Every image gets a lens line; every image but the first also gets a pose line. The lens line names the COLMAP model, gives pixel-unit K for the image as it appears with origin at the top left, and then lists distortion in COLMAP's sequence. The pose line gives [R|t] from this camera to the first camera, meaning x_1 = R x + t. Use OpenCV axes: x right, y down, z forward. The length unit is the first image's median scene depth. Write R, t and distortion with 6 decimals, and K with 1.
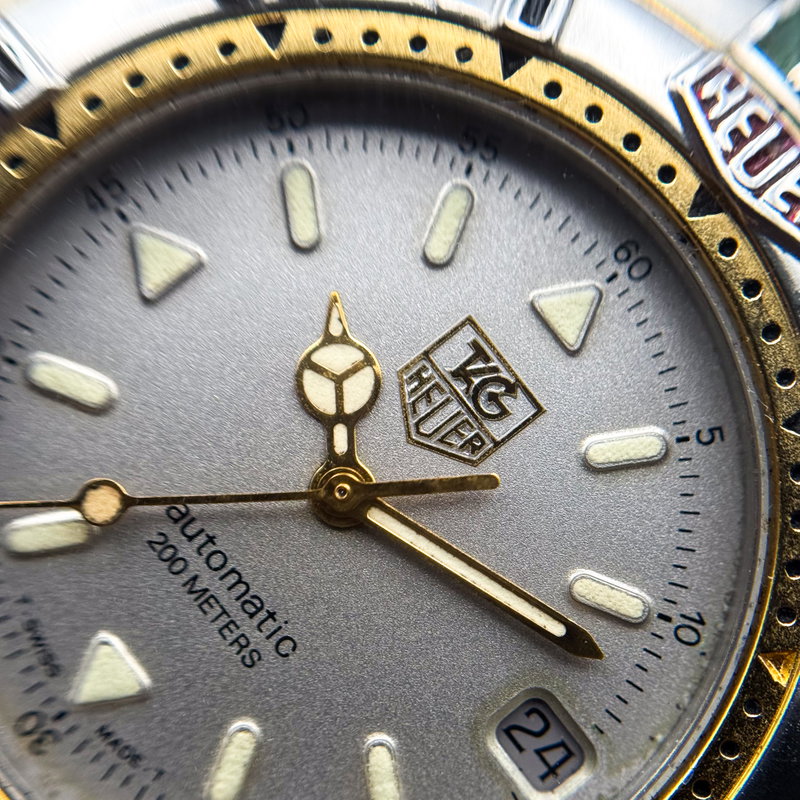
lens RADIAL K [[1840.7, 0, 412.2], [0, 1840.7, 461.2], [0, 0, 1]] dist [0.678795, 0.259297]
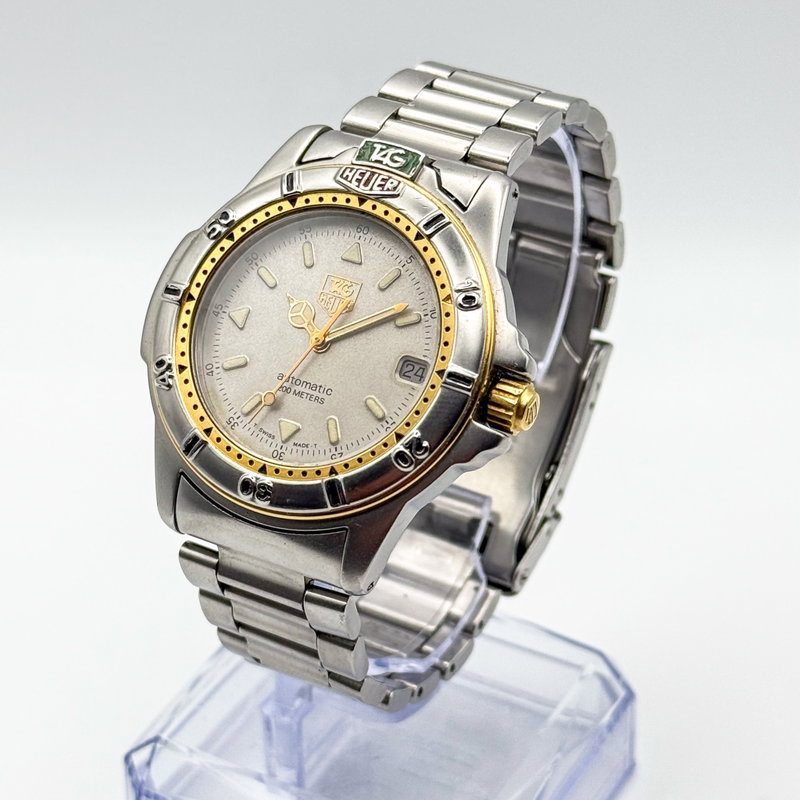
lens RADIAL K [[2423.4, 0, 401.5], [0, 2423.4, 431.3], [0, 0, 1]] dist [0.184071, 0.948427]
pose [[0.806168, -0.561358, -0.187006, 0.738387], [0.484112, 0.807503, -0.337009, 1.555253], [0.340190, 0.181154, 0.922743, -2.631849]]
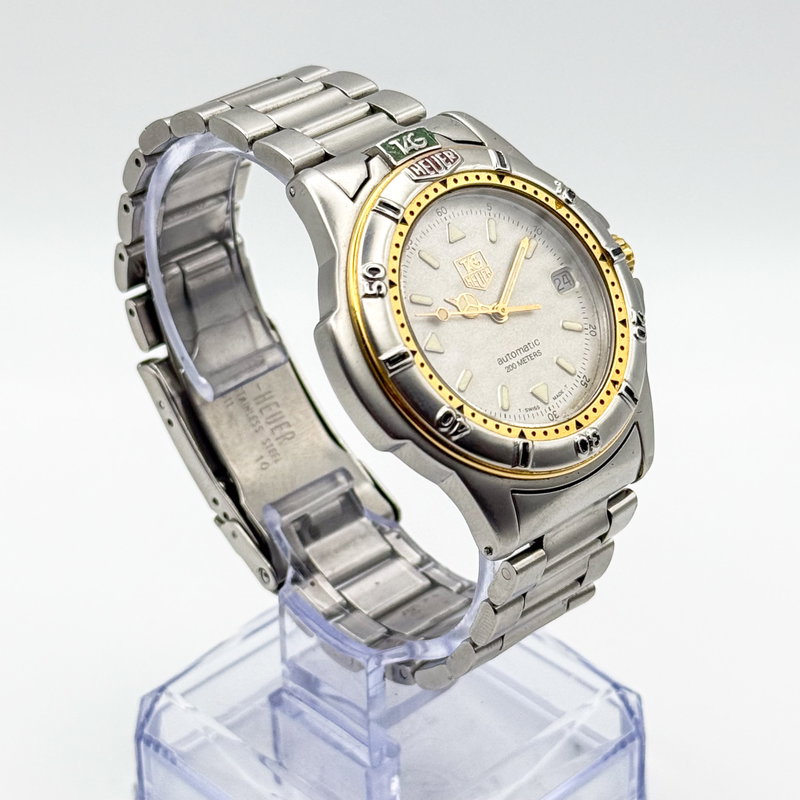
lens RADIAL K [[2423.4, 0, 401.5], [0, 2423.4, 431.3], [0, 0, 1]] dist [0.184071, 0.948427]
pose [[0.083388, -0.923224, 0.375106, -1.806449], [0.838628, 0.268341, 0.474021, -2.048940], [-0.538284, 0.275047, 0.796618, -2.182901]]
